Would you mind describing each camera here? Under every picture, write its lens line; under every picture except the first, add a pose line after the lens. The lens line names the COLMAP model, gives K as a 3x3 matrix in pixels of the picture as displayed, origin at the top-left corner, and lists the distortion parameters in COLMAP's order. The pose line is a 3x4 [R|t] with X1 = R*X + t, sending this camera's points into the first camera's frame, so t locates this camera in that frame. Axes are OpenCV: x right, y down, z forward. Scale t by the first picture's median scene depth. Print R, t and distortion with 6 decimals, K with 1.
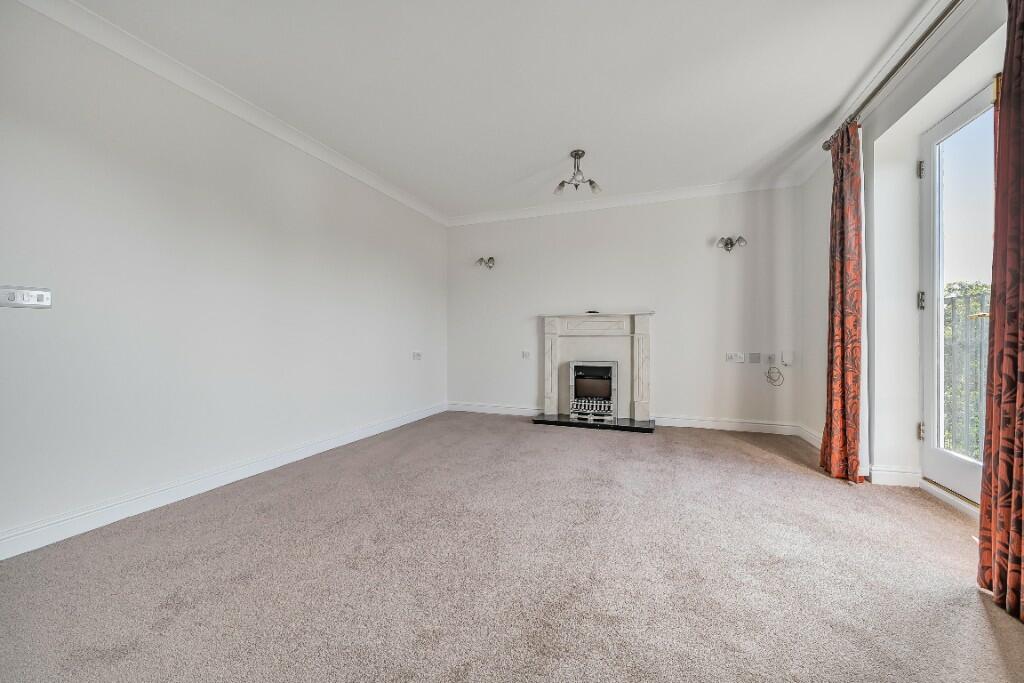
lens RADIAL K [[393.7, 0, 508.3], [0, 393.7, 346.1], [0, 0, 1]] dist [0.002913, 0.000021]
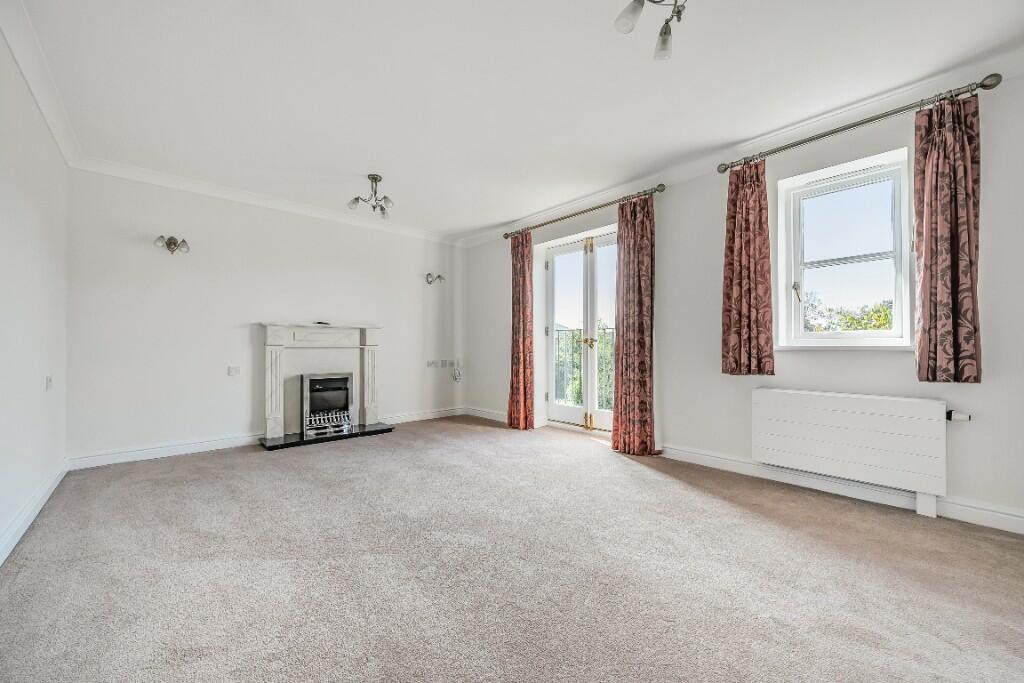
lens RADIAL K [[393.7, 0, 507.8], [0, 393.7, 350.7], [0, 0, 1]] dist [0.002913, 0.000021]
pose [[0.463445, -0.007507, 0.886094, -0.456534], [0.014008, 0.999901, 0.001144, -0.013140], [-0.886015, 0.011882, 0.463504, 0.146189]]
